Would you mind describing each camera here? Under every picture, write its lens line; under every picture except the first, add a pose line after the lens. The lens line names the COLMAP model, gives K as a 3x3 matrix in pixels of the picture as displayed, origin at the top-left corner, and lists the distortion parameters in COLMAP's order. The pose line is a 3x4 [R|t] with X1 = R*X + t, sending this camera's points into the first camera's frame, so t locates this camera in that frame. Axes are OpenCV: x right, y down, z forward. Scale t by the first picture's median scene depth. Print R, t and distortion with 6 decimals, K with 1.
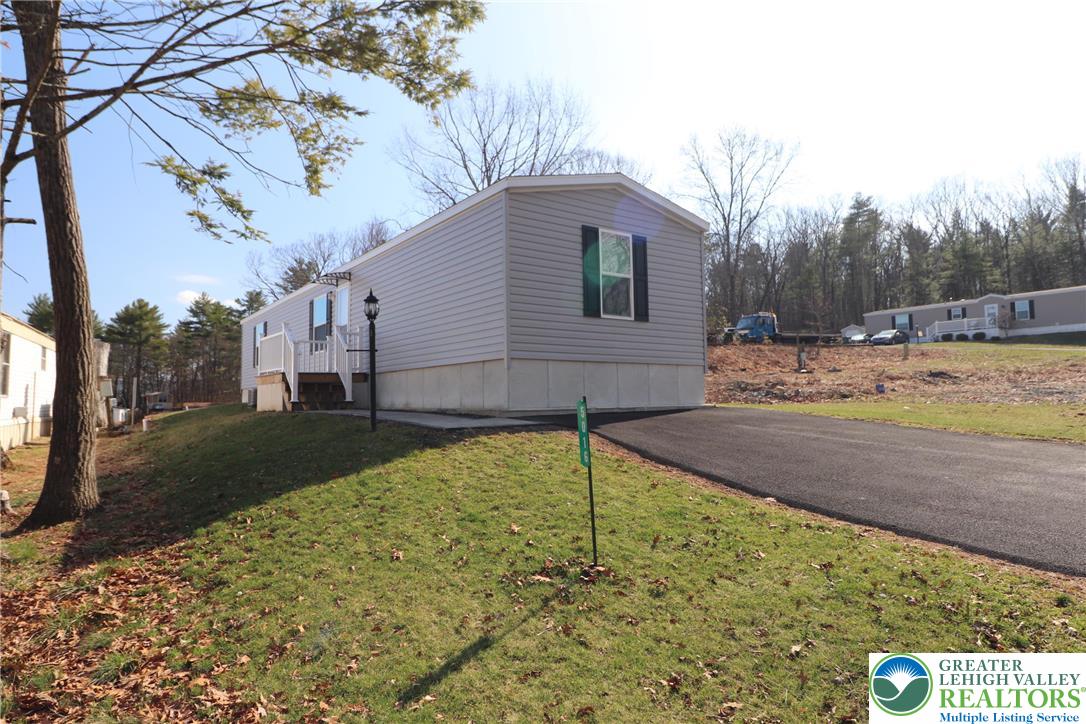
lens RADIAL K [[631.0, 0, 526.8], [0, 631.0, 344.6], [0, 0, 1]] dist [0.007730, -0.010625]
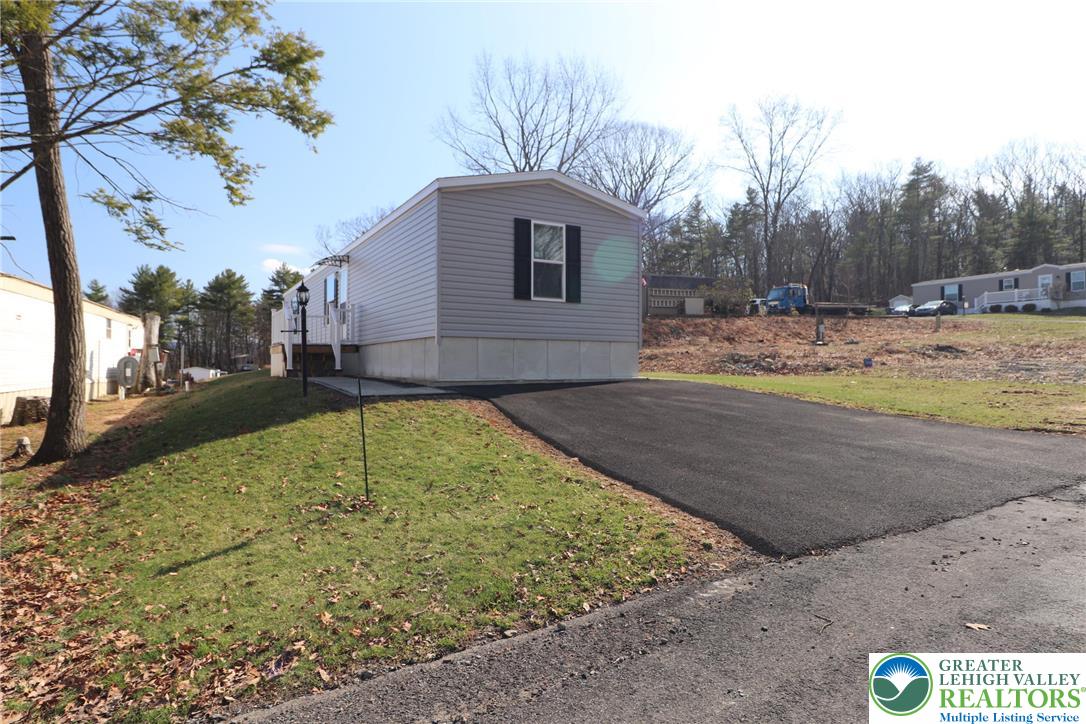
lens RADIAL K [[631.0, 0, 559.8], [0, 631.0, 342.3], [0, 0, 1]] dist [0.007730, -0.010625]
pose [[0.994538, 0.009342, -0.103955, 0.287878], [-0.003754, 0.998544, 0.053817, -0.028225], [0.104306, -0.053133, 0.993125, -0.124042]]
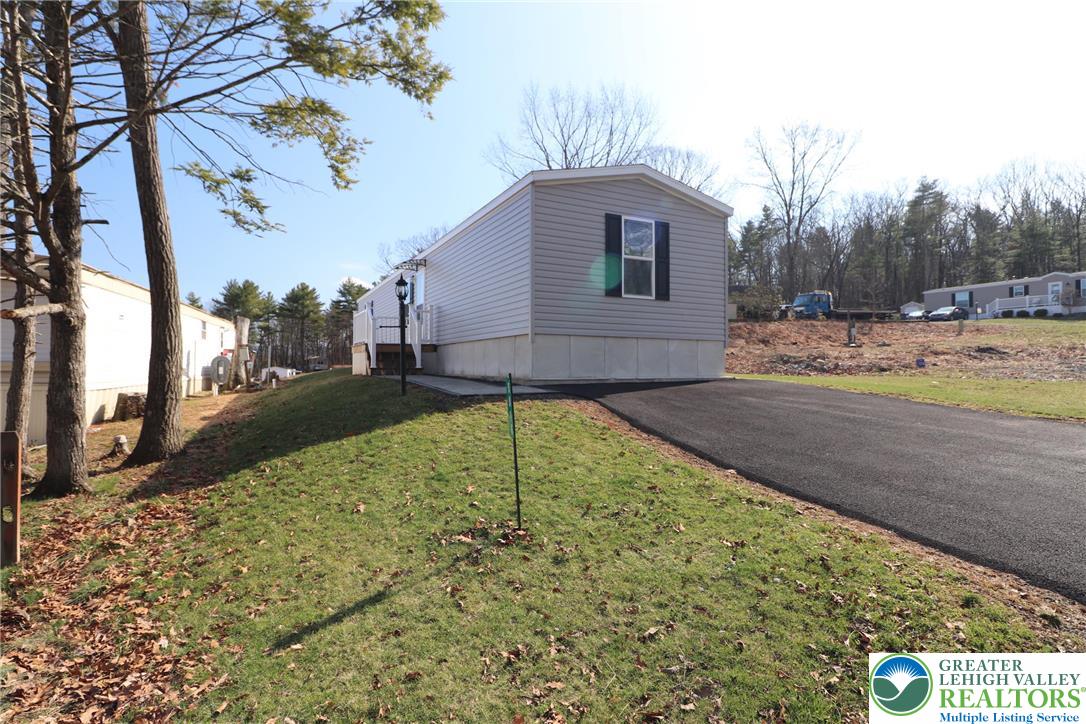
lens RADIAL K [[532.0, 0, 544.8], [0, 532.0, 345.7], [0, 0, 1]] dist [0.001121, -0.010014]
pose [[0.988443, 0.009927, -0.151268, 0.125706], [-0.002288, 0.998717, 0.050589, -0.004589], [0.151576, -0.049658, 0.987197, 0.053546]]
